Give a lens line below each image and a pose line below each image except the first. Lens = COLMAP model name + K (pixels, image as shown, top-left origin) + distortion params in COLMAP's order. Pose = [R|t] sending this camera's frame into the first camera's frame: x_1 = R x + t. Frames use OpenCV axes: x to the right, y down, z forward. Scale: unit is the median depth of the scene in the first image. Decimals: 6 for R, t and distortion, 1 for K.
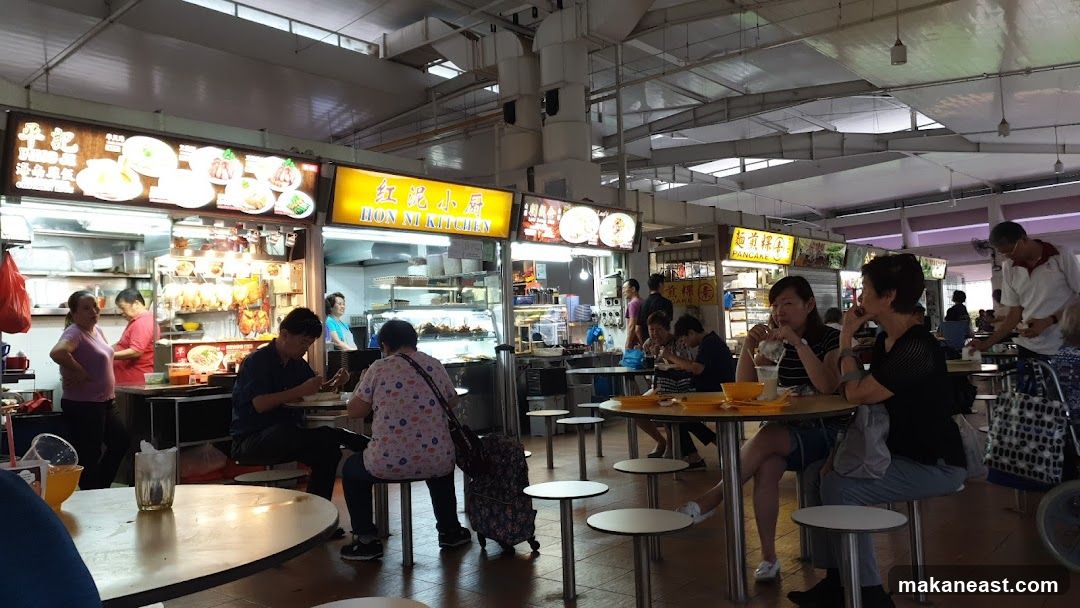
lens RADIAL K [[853.5, 0, 536.8], [0, 853.5, 293.9], [0, 0, 1]] dist [0.046728, -0.009729]
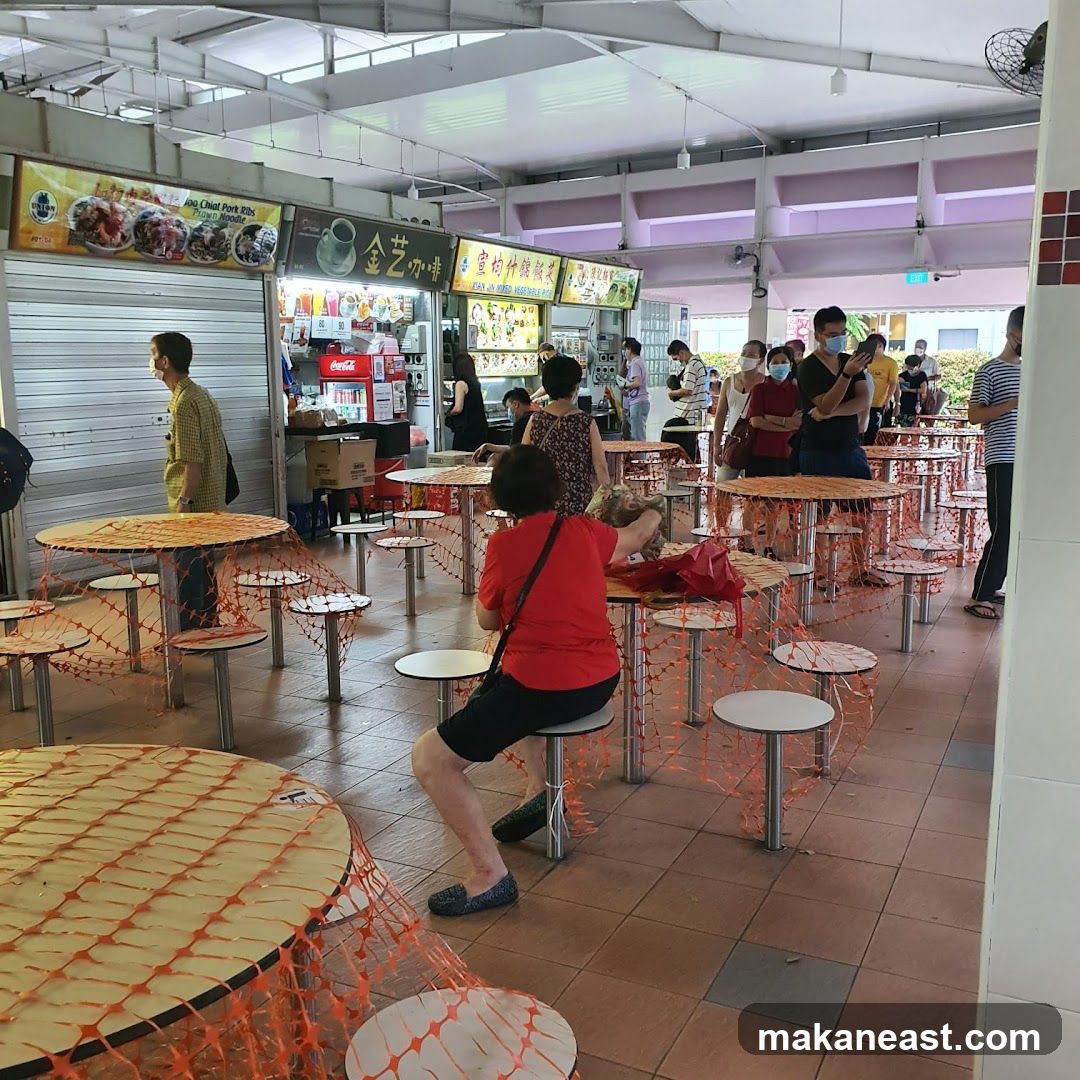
lens RADIAL K [[1138.9, 0, 538.4], [0, 1138.9, 543.2], [0, 0, 1]] dist [-0.006712, 0.000000]
pose [[0.973144, 0.000902, 0.230195, 0.422400], [-0.048063, 0.978749, 0.199349, -0.020453], [-0.225124, -0.205059, 0.952507, 0.555295]]
